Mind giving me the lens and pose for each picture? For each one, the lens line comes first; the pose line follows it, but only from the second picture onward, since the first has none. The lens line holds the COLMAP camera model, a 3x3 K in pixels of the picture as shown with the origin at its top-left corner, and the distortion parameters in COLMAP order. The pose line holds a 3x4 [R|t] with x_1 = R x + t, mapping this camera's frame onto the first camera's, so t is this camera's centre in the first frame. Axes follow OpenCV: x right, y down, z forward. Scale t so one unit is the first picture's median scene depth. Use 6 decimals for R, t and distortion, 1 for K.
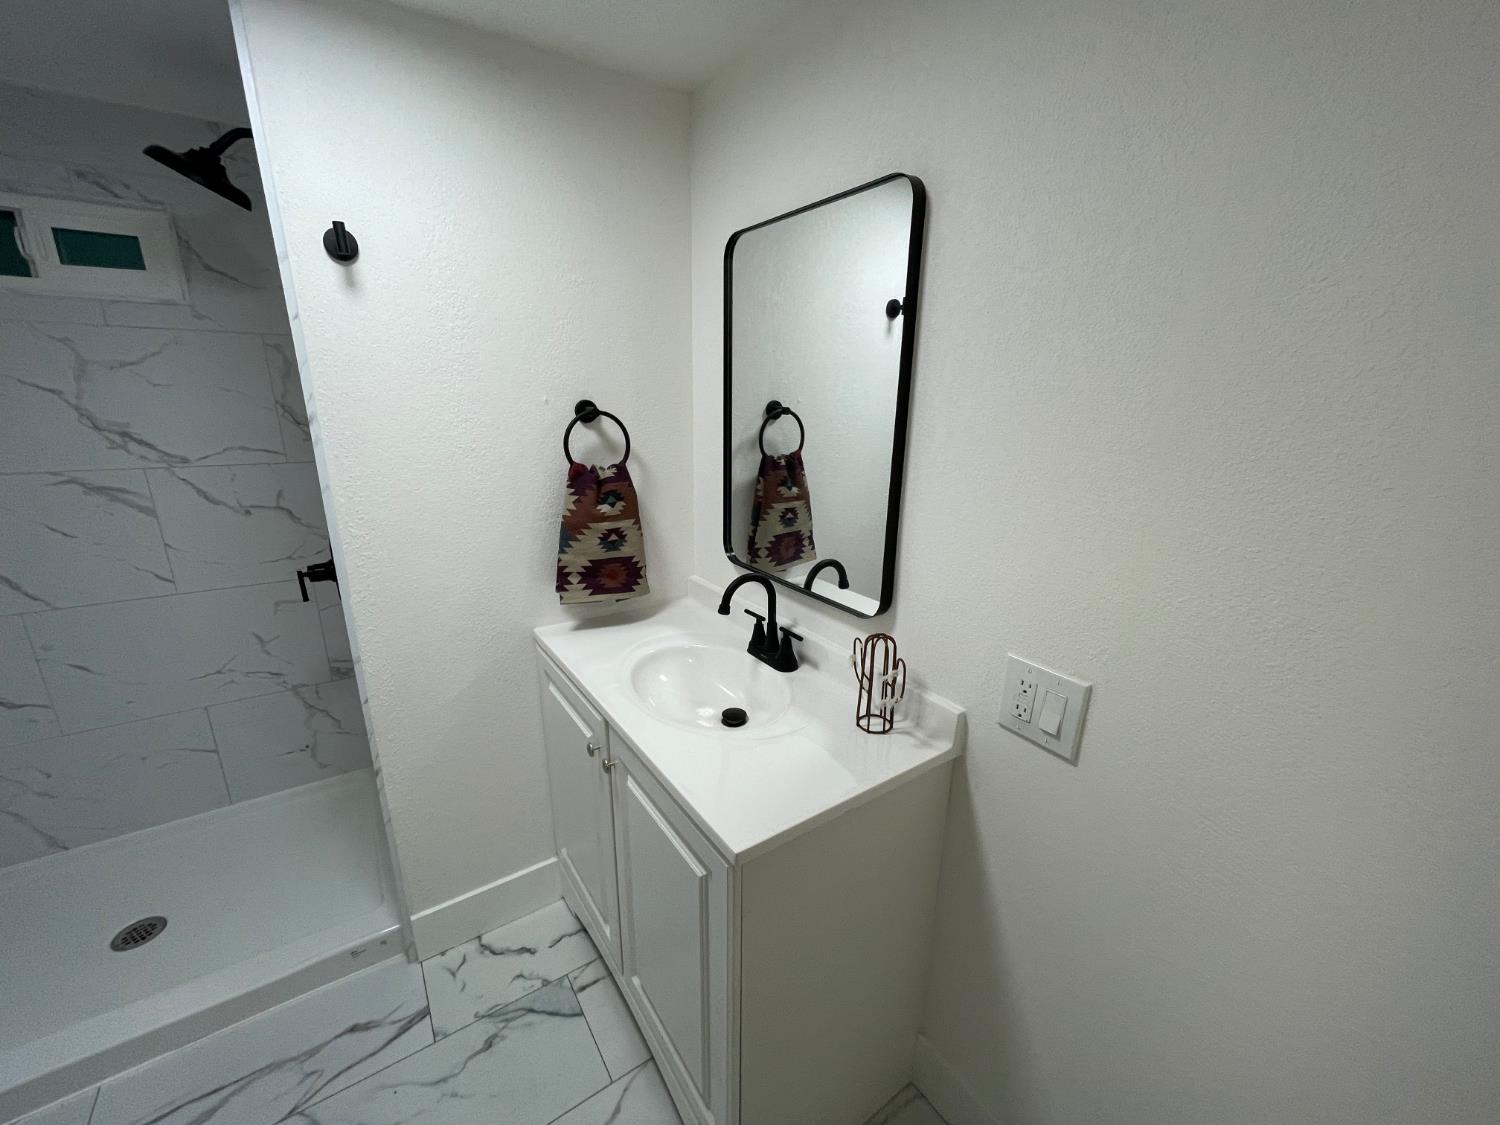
lens RADIAL K [[603.6, 0, 742.6], [0, 603.6, 569.7], [0, 0, 1]] dist [-0.005295, 0.000629]
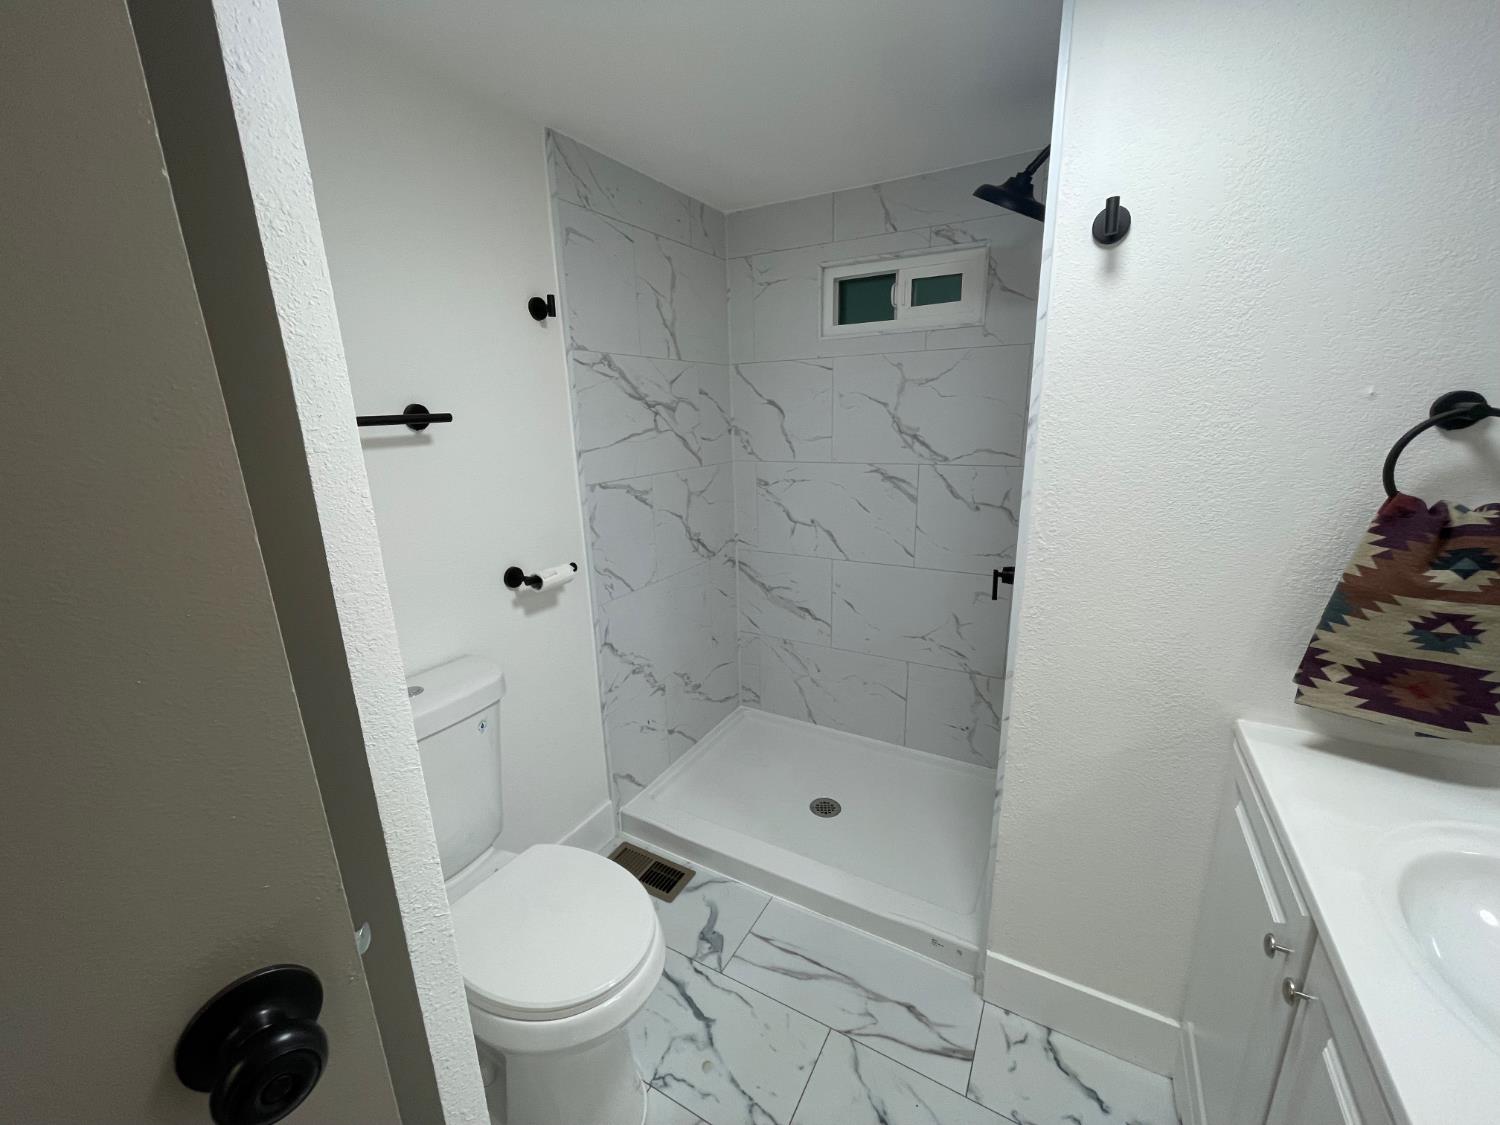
lens RADIAL K [[603.6, 0, 742.6], [0, 603.6, 569.7], [0, 0, 1]] dist [-0.005295, 0.000629]
pose [[0.441306, 0.207848, -0.872954, -0.023819], [-0.220613, 0.968079, 0.118970, -0.027914], [0.869816, 0.140083, 0.473073, 0.139126]]
